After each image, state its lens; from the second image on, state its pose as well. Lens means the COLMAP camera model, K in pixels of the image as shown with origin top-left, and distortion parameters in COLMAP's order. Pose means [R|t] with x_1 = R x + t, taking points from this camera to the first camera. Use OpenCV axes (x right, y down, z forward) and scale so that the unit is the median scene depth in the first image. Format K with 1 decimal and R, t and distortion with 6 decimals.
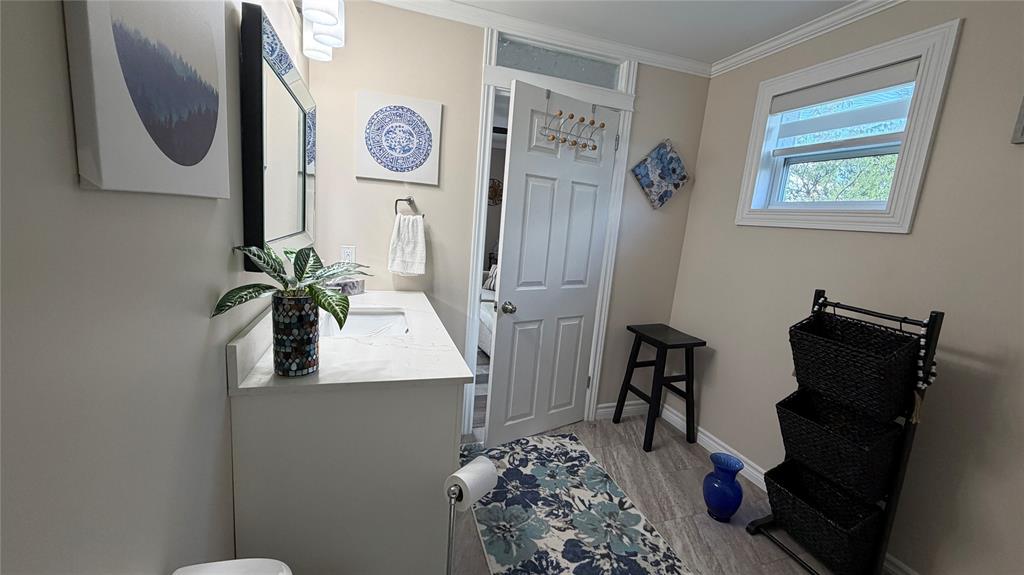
lens RADIAL K [[406.4, 0, 509.8], [0, 406.4, 288.2], [0, 0, 1]] dist [-0.001578, 0.000040]
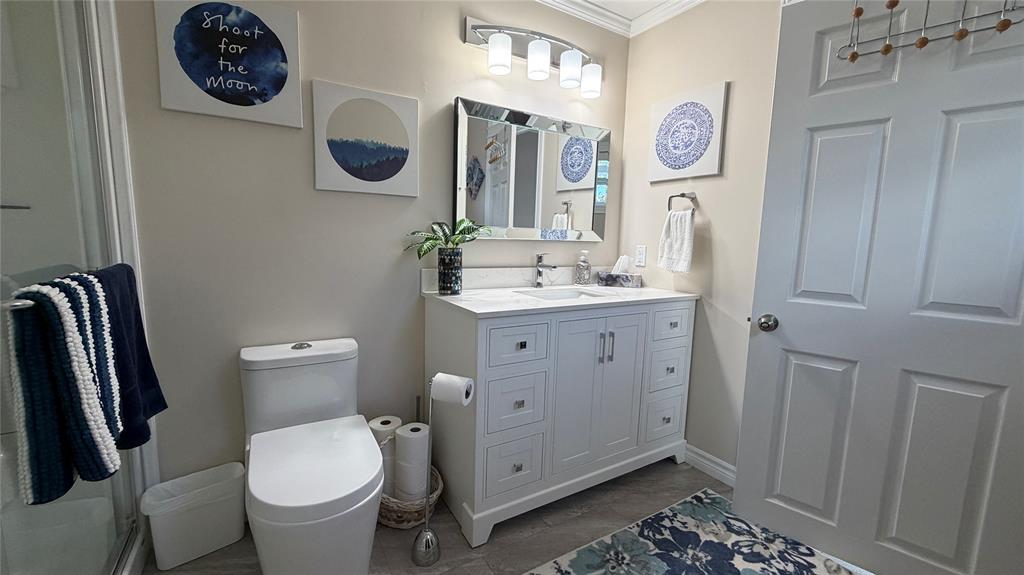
lens RADIAL K [[406.4, 0, 509.8], [0, 406.4, 288.2], [0, 0, 1]] dist [-0.001578, 0.000040]
pose [[0.231095, 0.052711, -0.971502, 0.600027], [-0.170256, 0.985315, 0.012961, 0.056891], [0.957918, 0.162409, 0.236676, 0.410206]]
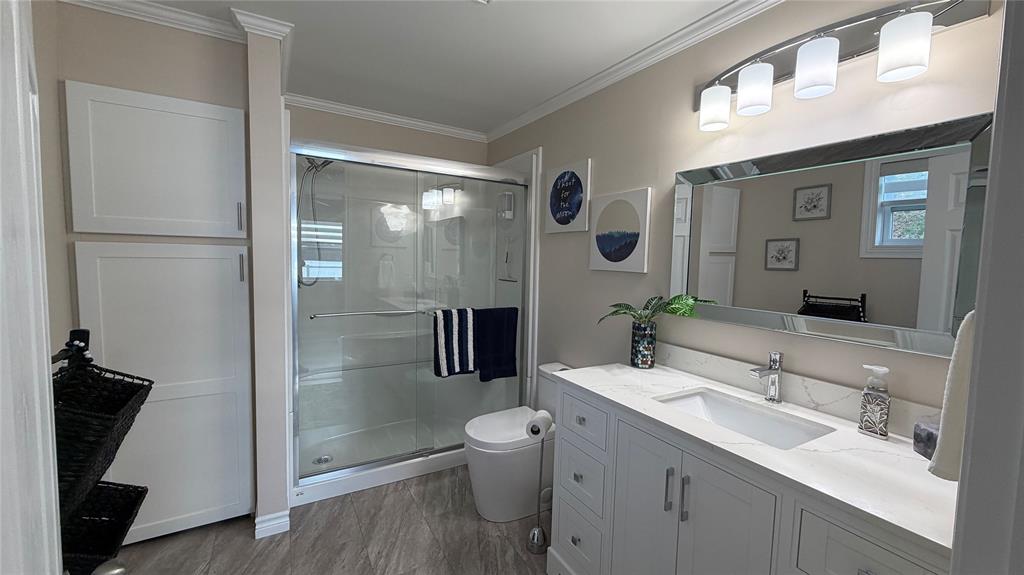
lens RADIAL K [[406.4, 0, 509.8], [0, 406.4, 288.2], [0, 0, 1]] dist [-0.001578, 0.000040]
pose [[-0.966498, -0.108352, -0.232685, 0.233734], [-0.156498, 0.967298, 0.199607, -0.189642], [0.203448, 0.229334, -0.951848, 1.222375]]
